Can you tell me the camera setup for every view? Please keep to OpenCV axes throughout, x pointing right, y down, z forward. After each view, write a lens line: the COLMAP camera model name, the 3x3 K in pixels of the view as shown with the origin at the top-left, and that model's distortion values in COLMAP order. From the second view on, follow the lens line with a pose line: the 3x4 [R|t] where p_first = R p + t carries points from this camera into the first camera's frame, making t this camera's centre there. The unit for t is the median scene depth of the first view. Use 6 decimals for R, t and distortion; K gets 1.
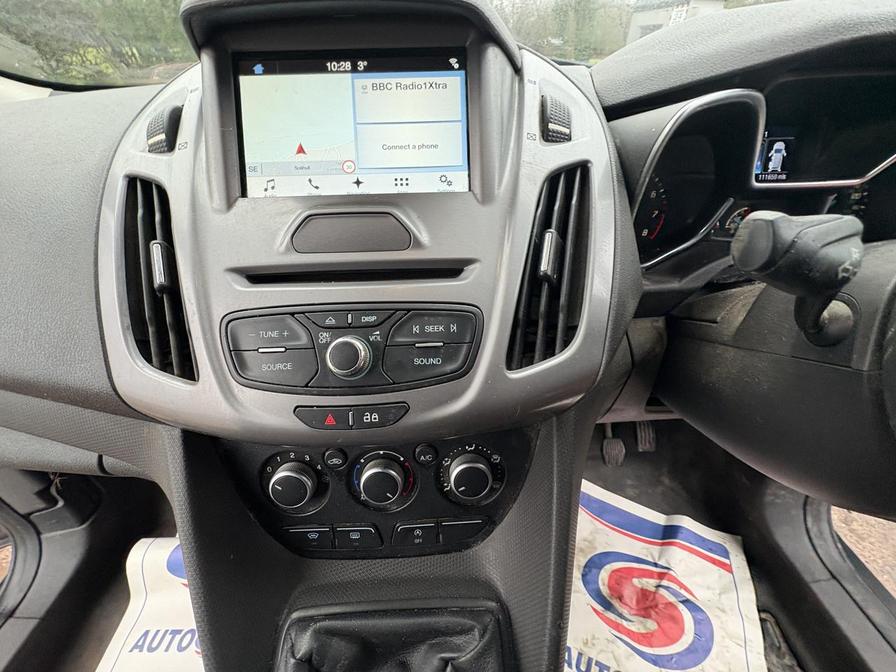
lens RADIAL K [[353.5, 0, 449.5], [0, 353.5, 335.6], [0, 0, 1]] dist [0.000796, 0.000433]
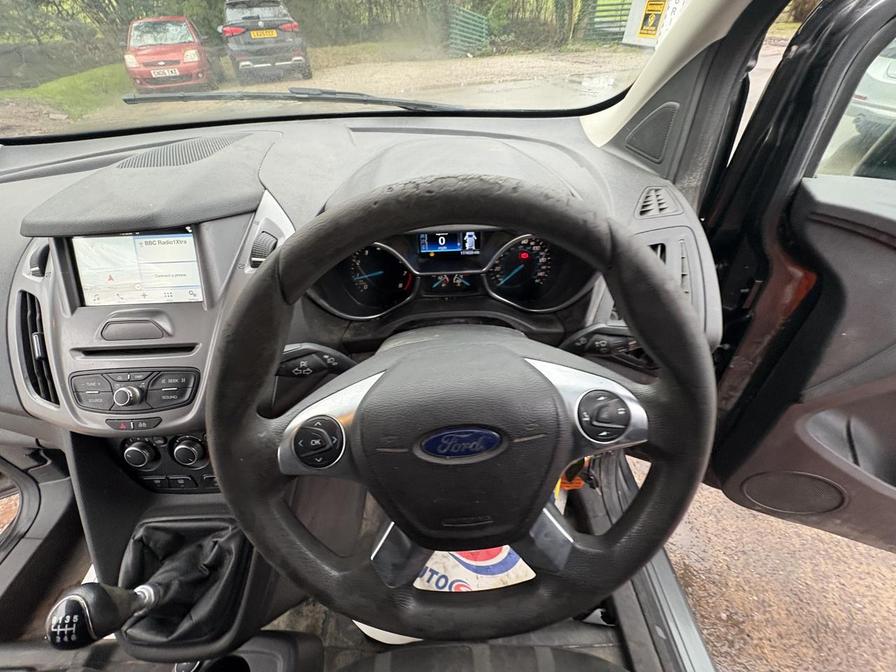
lens RADIAL K [[353.5, 0, 449.0], [0, 353.5, 335.8], [0, 0, 1]] dist [0.000796, 0.000433]
pose [[0.999803, -0.005566, -0.019064, 1.338967], [0.007516, 0.994566, 0.103832, -0.403731], [0.018383, -0.103954, 0.994412, -0.799877]]
